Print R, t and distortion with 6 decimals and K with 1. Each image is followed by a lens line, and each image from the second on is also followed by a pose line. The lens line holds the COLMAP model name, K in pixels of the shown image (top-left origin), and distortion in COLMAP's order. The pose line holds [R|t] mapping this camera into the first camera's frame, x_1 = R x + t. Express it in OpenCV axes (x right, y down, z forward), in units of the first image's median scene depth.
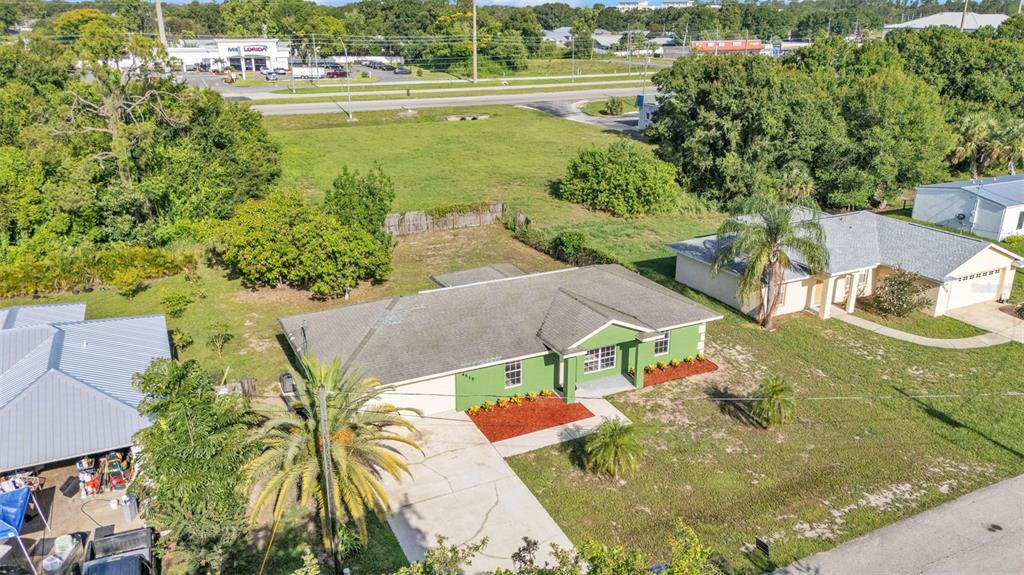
lens RADIAL K [[778.8, 0, 512.0], [0, 778.8, 287.5], [0, 0, 1]] dist [0.071976, -0.063361]
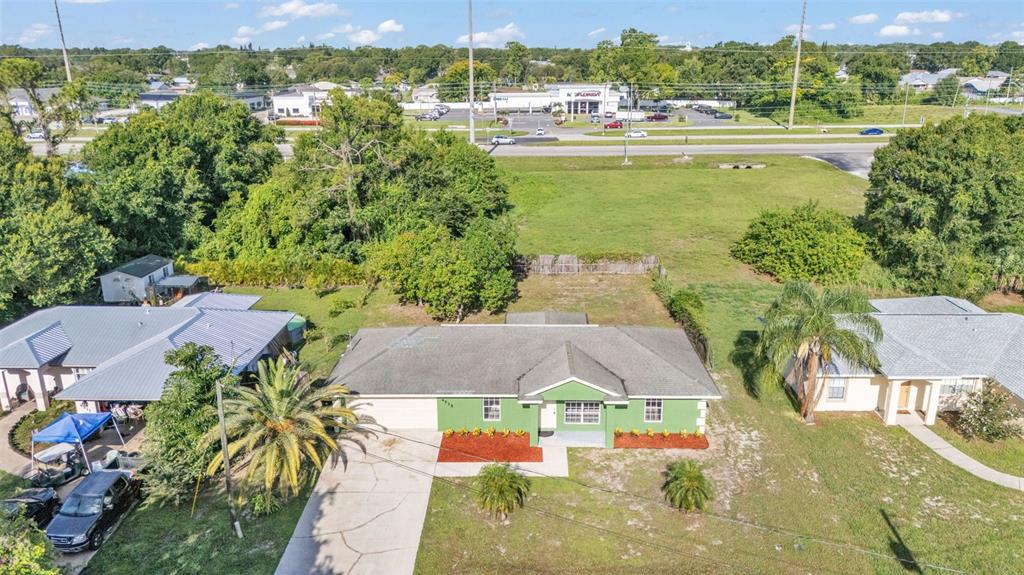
lens RADIAL K [[748.6, 0, 512.0], [0, 748.6, 287.5], [0, 0, 1]] dist [0.073380, -0.079072]
pose [[0.888002, 0.130131, -0.441043, 0.276100], [-0.145792, 0.989314, -0.001639, -0.037547], [0.436117, 0.065756, 0.897484, 0.014821]]
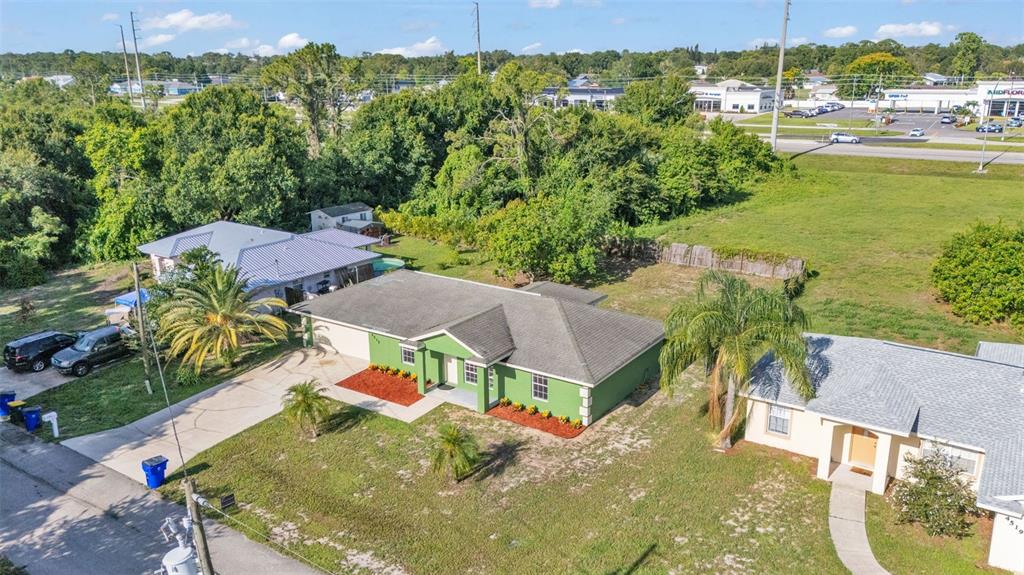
lens RADIAL K [[760.8, 0, 512.0], [0, 760.8, 287.5], [0, 0, 1]] dist [0.074336, -0.079469]
pose [[0.493365, 0.241529, -0.835616, 0.573685], [-0.279118, 0.953831, 0.110902, -0.086143], [0.823823, 0.178520, 0.538002, 0.283813]]
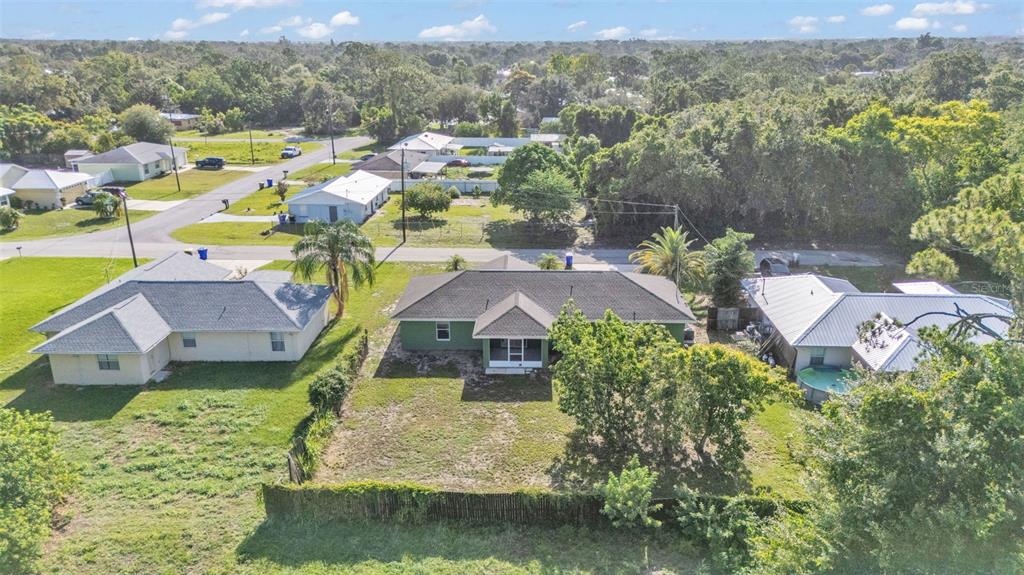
lens RADIAL K [[748.6, 0, 512.0], [0, 748.6, 287.5], [0, 0, 1]] dist [0.073380, -0.079072]
pose [[-0.884952, -0.141202, 0.443759, -0.359700], [0.155339, 0.808834, 0.567148, -0.478554], [-0.439010, 0.570832, -0.693845, 1.237090]]
